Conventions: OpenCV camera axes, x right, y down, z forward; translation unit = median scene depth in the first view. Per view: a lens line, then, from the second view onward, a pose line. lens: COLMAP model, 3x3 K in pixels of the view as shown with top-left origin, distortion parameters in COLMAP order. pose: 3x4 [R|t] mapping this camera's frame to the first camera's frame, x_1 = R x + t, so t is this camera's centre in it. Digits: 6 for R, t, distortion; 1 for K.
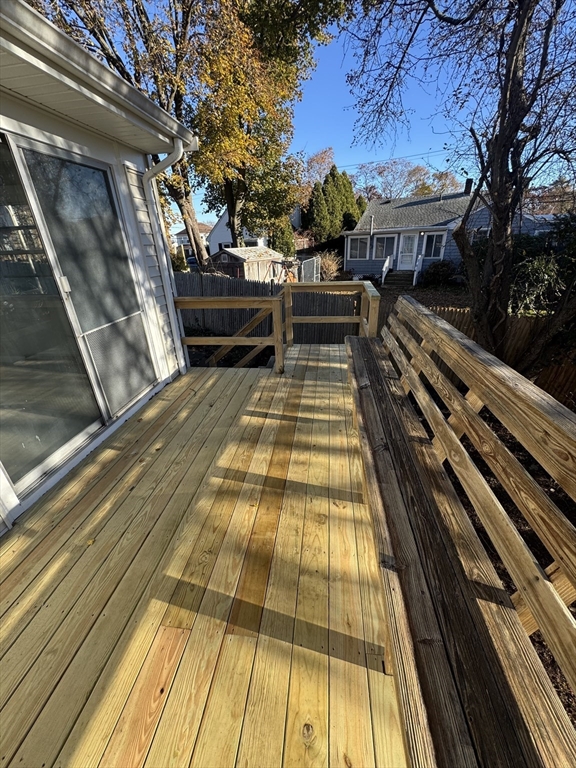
lens RADIAL K [[305.9, 0, 288.8], [0, 305.9, 384.4], [0, 0, 1]] dist [-0.002918, 0.000846]
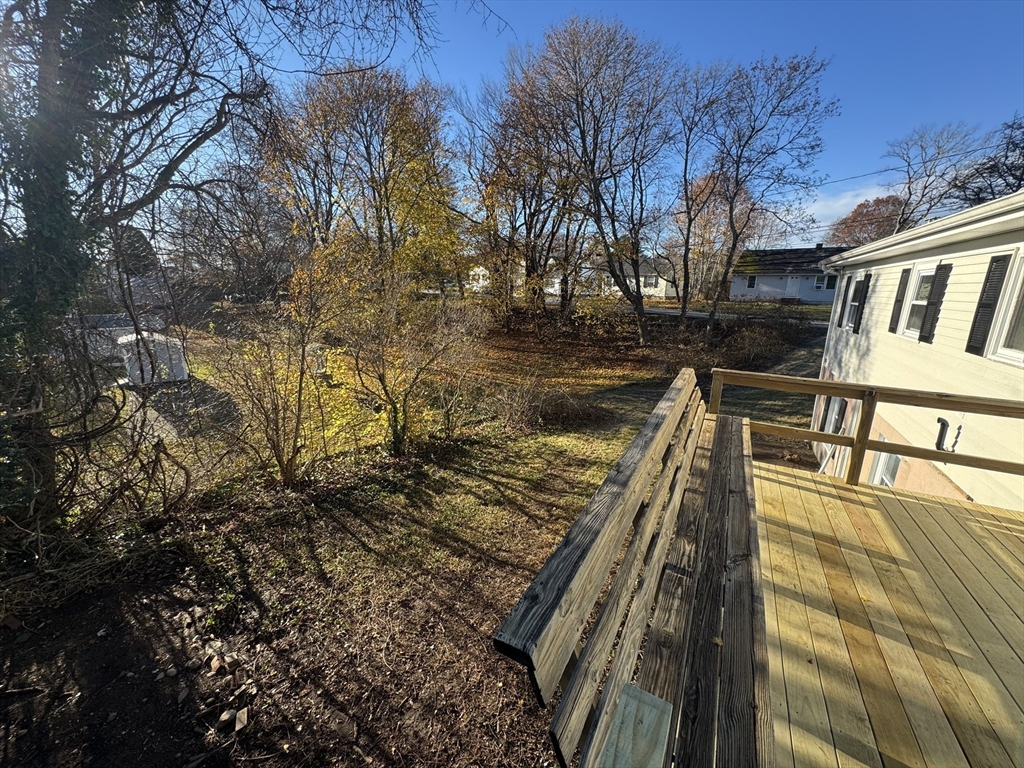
lens RADIAL K [[407.9, 0, 512.3], [0, 407.9, 384.5], [0, 0, 1]] dist [-0.002918, 0.000846]
pose [[-0.930198, -0.067423, 0.360812, 0.327185], [0.170814, 0.790547, 0.588097, -0.695771], [-0.324890, 0.608679, -0.723848, 1.255708]]
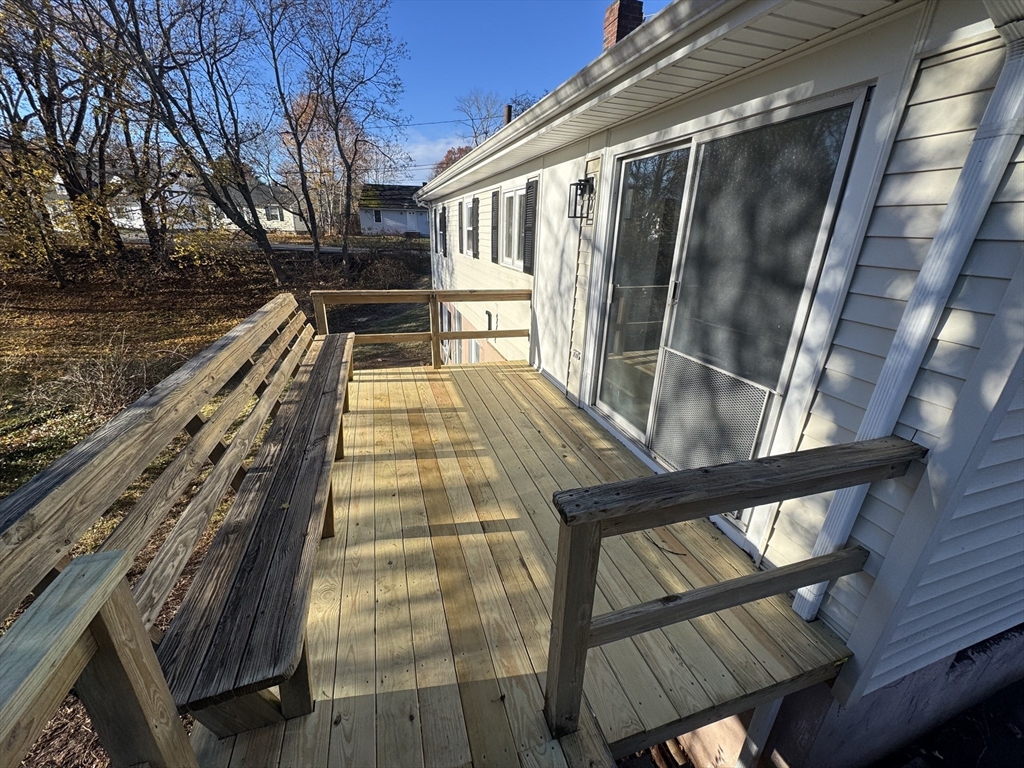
lens RADIAL K [[407.9, 0, 511.6], [0, 407.9, 384.9], [0, 0, 1]] dist [-0.002918, 0.000846]
pose [[-0.910009, 0.157903, -0.383342, 0.144347], [-0.172246, 0.697058, 0.696018, -0.687896], [0.377115, 0.699412, -0.607131, 1.361540]]
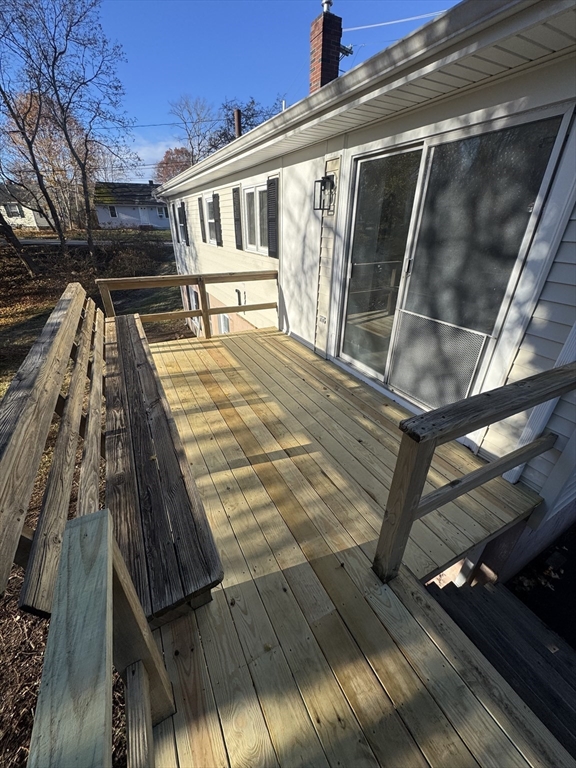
lens RADIAL K [[305.9, 0, 287.9], [0, 305.9, 383.5], [0, 0, 1]] dist [-0.002918, 0.000846]
pose [[-0.823437, 0.290725, -0.487268, 0.278754], [-0.223050, 0.623774, 0.749103, -0.650009], [0.521728, 0.725524, -0.448793, 1.278255]]
